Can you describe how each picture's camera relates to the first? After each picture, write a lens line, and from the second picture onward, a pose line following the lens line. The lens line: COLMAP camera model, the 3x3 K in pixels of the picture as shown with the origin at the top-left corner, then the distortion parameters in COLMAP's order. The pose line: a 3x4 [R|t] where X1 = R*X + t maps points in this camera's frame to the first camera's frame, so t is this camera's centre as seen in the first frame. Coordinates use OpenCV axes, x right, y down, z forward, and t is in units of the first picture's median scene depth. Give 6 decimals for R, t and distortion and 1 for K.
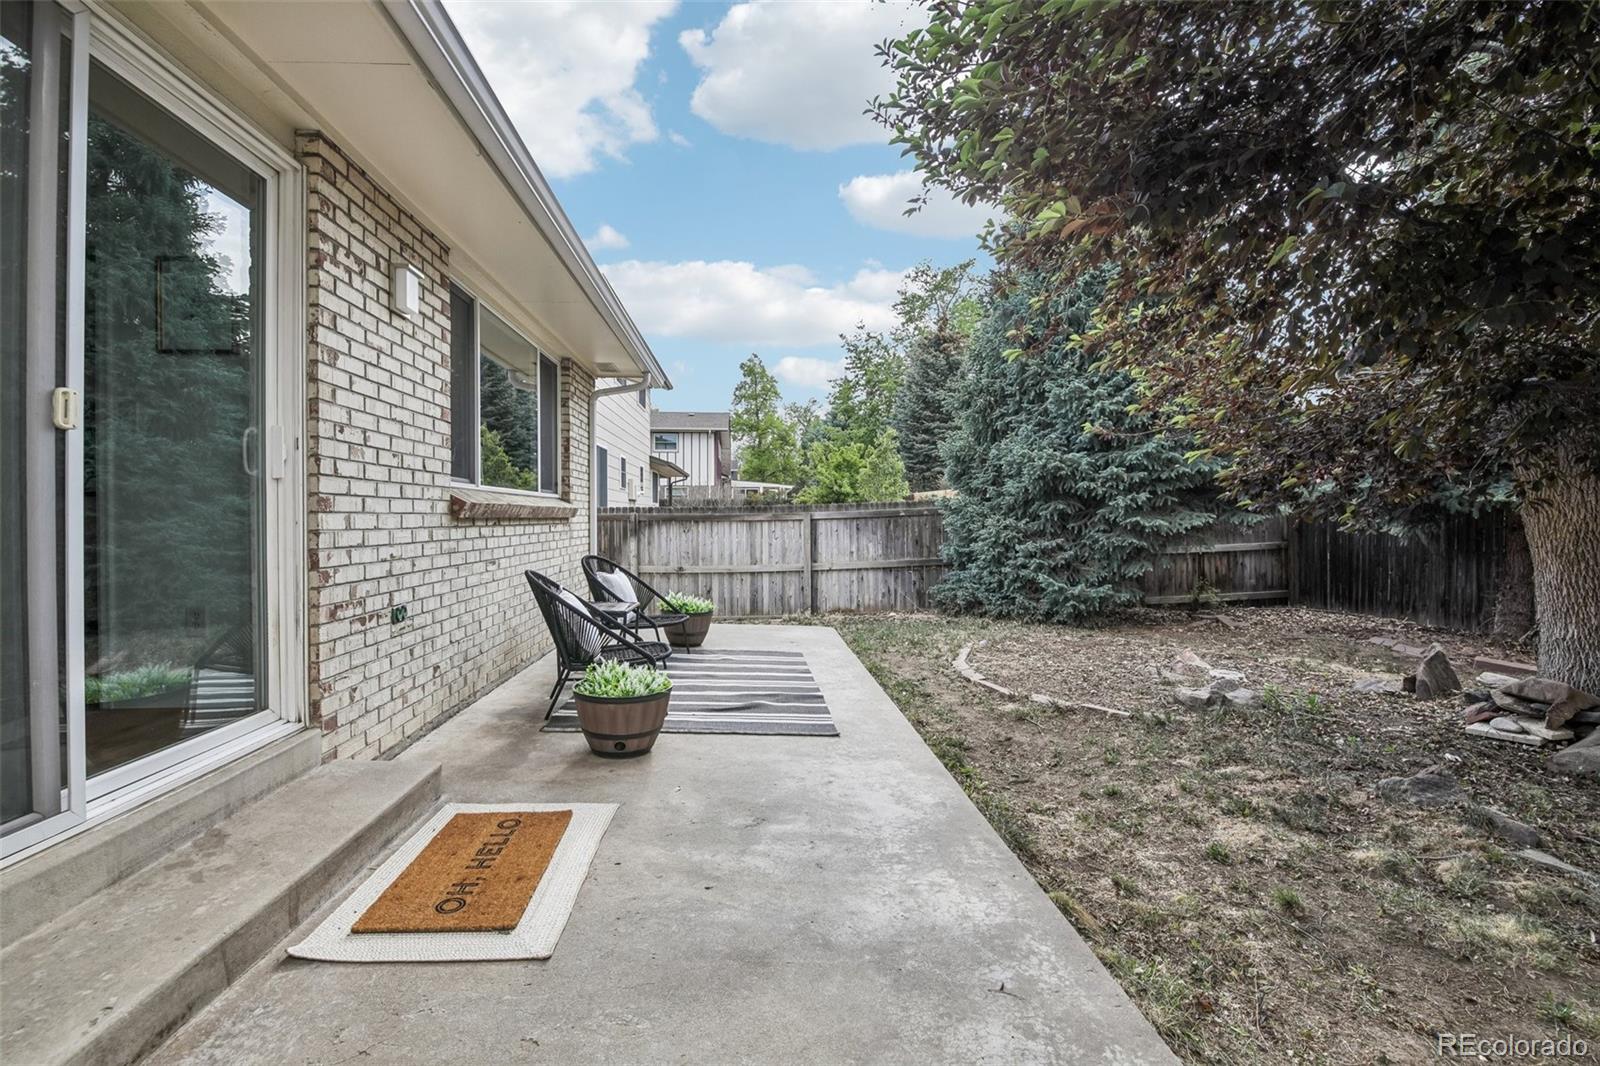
lens RADIAL K [[703.4, 0, 800.0], [0, 703.4, 533.0], [0, 0, 1]] dist [0.000196, 0.000017]
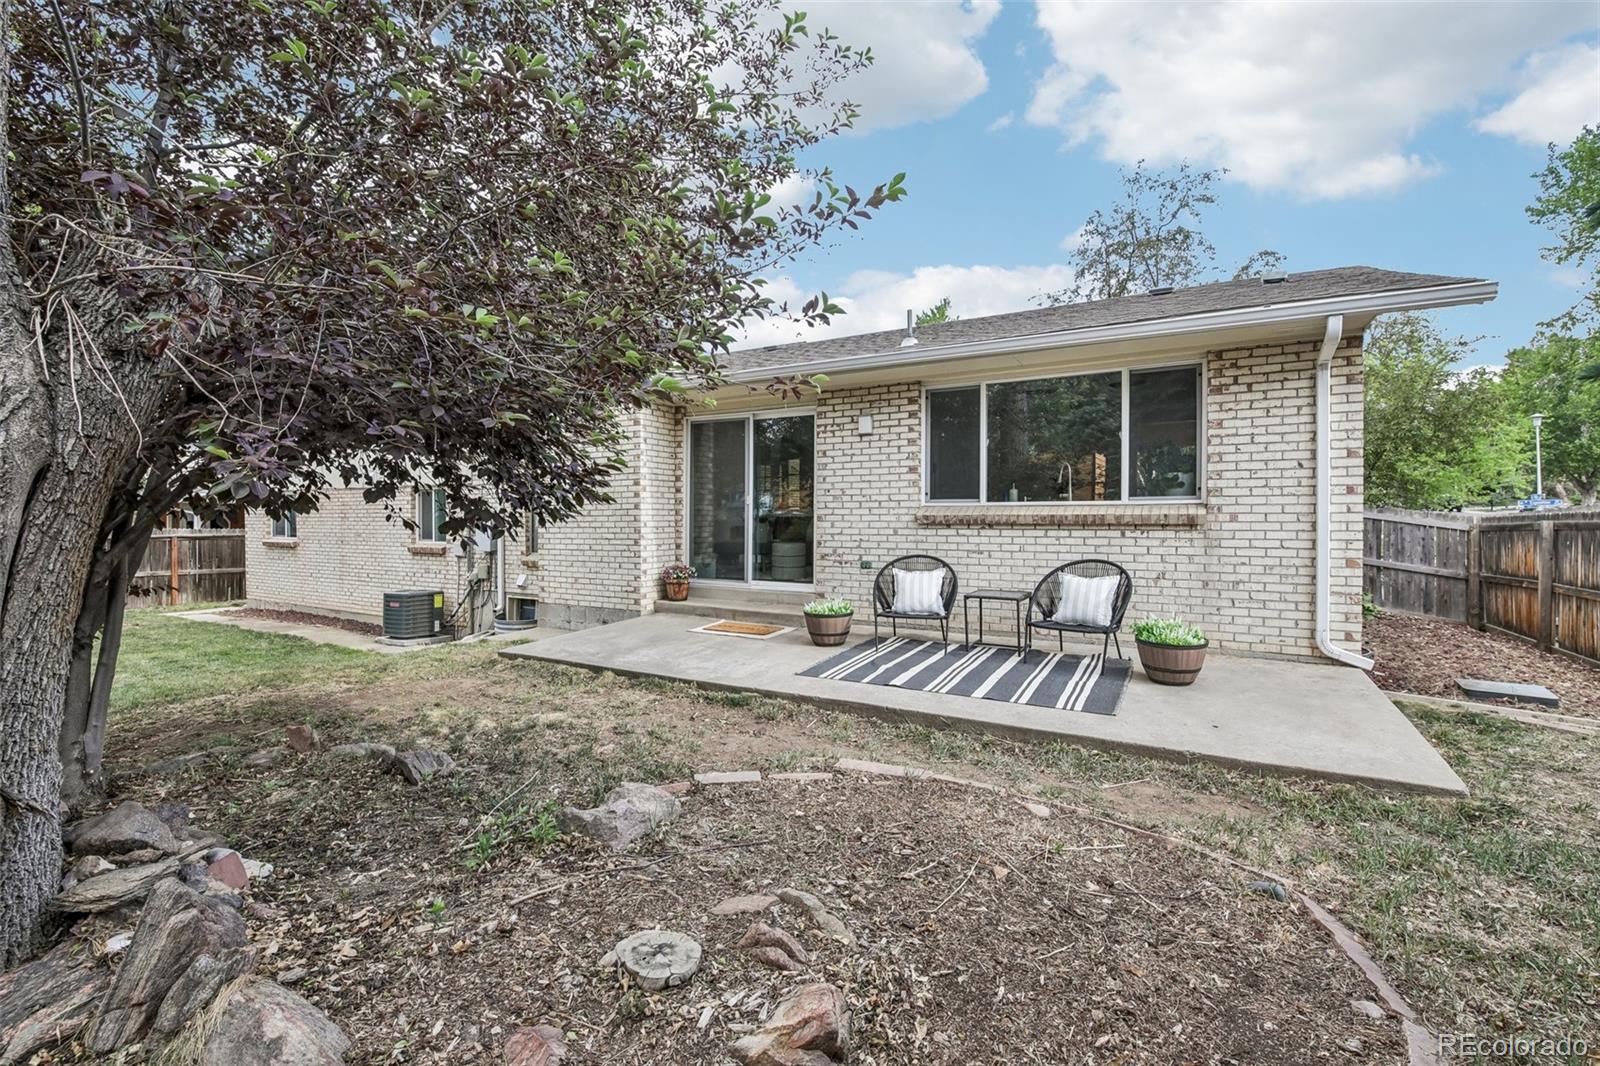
lens RADIAL K [[703.4, 0, 800.0], [0, 703.4, 533.0], [0, 0, 1]] dist [0.000196, 0.000017]
pose [[-0.550931, 0.009787, -0.834494, 0.456023], [-0.021610, 0.999429, 0.025988, -0.013939], [0.834271, 0.032351, -0.550404, 0.647577]]
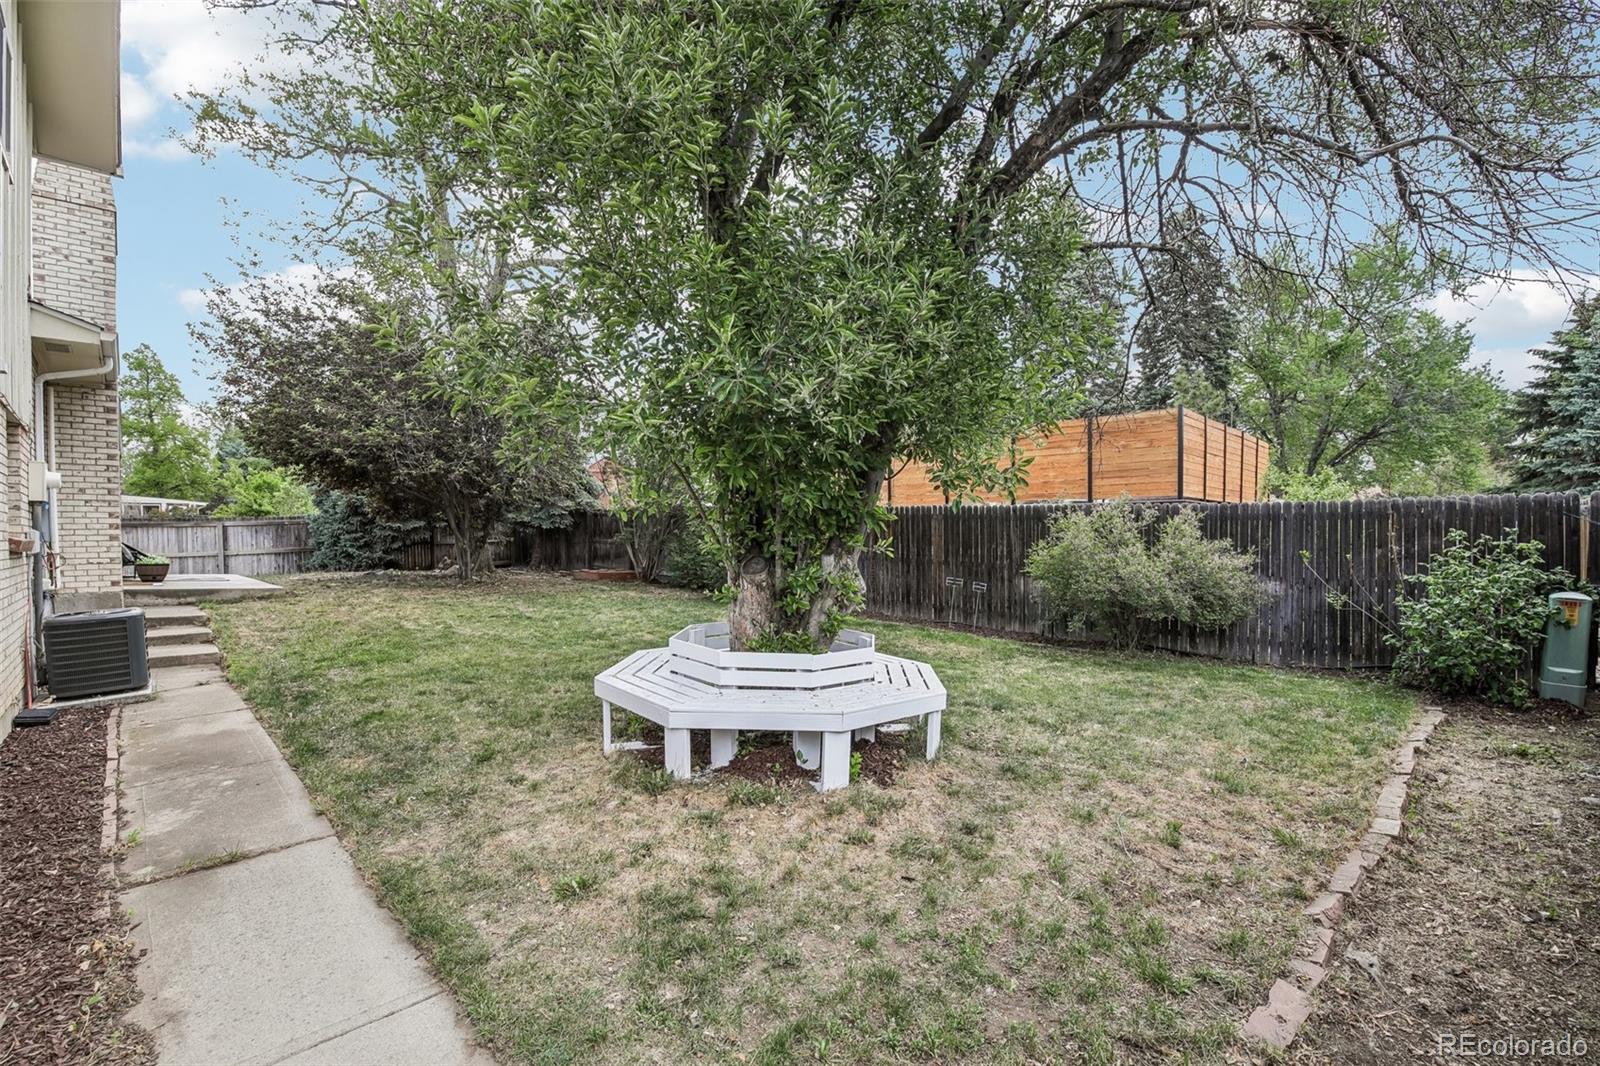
lens RADIAL K [[737.4, 0, 800.0], [0, 737.4, 533.0], [0, 0, 1]] dist [-0.000479, -0.000116]
pose [[0.783696, -0.004341, 0.621130, 0.000764], [0.023010, 0.999492, -0.022047, 0.070782], [-0.620718, 0.031571, 0.783398, -1.325322]]
